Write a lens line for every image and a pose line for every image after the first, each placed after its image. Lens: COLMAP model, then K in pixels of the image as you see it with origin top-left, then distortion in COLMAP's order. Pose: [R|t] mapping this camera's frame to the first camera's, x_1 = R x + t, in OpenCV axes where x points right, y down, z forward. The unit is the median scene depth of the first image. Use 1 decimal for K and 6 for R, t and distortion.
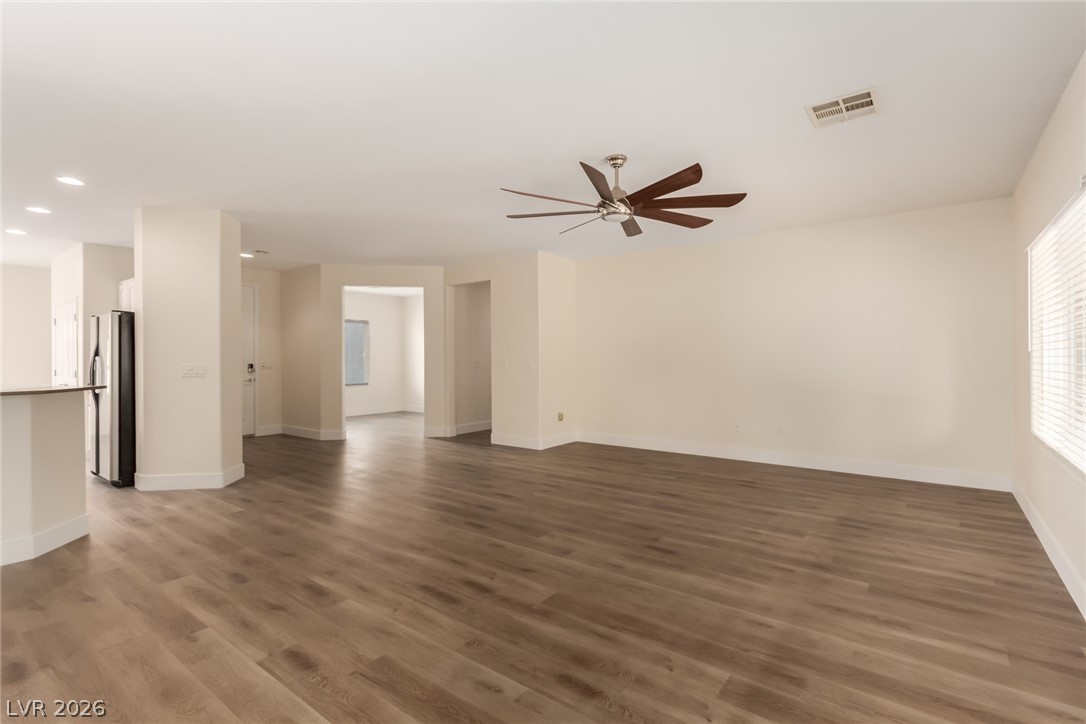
lens RADIAL K [[524.9, 0, 533.3], [0, 524.9, 356.9], [0, 0, 1]] dist [0.039278, 0.000075]
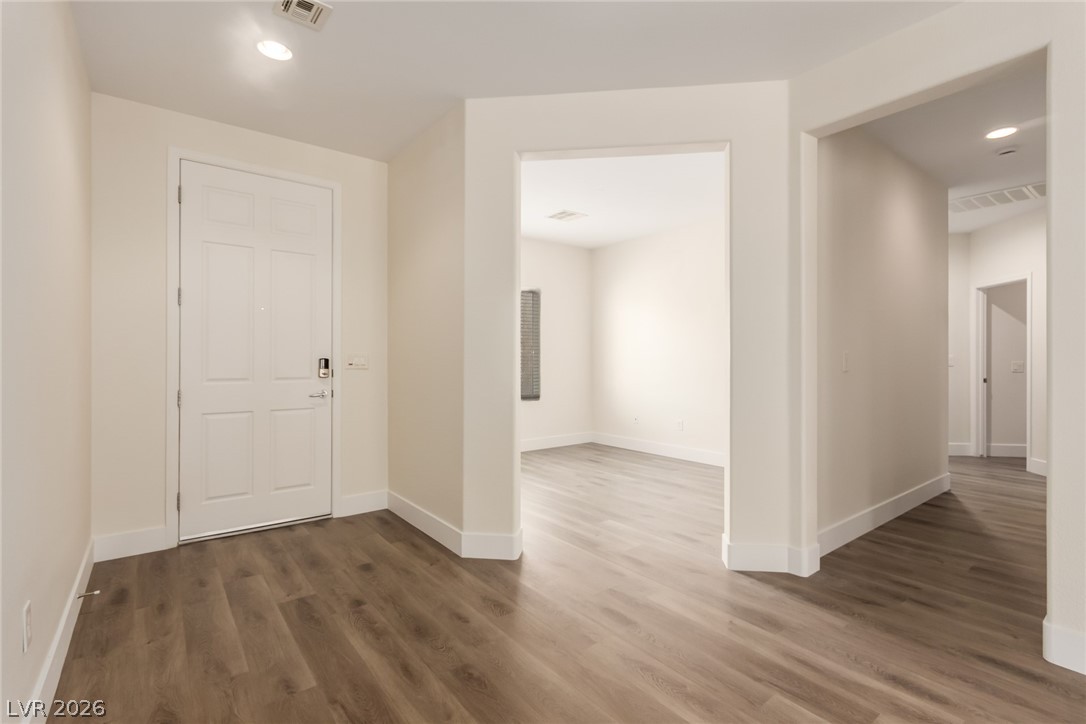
lens RADIAL K [[503.7, 0, 548.0], [0, 503.7, 358.7], [0, 0, 1]] dist [0.000996, 0.000185]
pose [[0.963144, 0.002649, -0.268974, -0.234071], [-0.002847, 0.999996, -0.000348, 0.013091], [0.268972, 0.001101, 0.963147, 0.637890]]
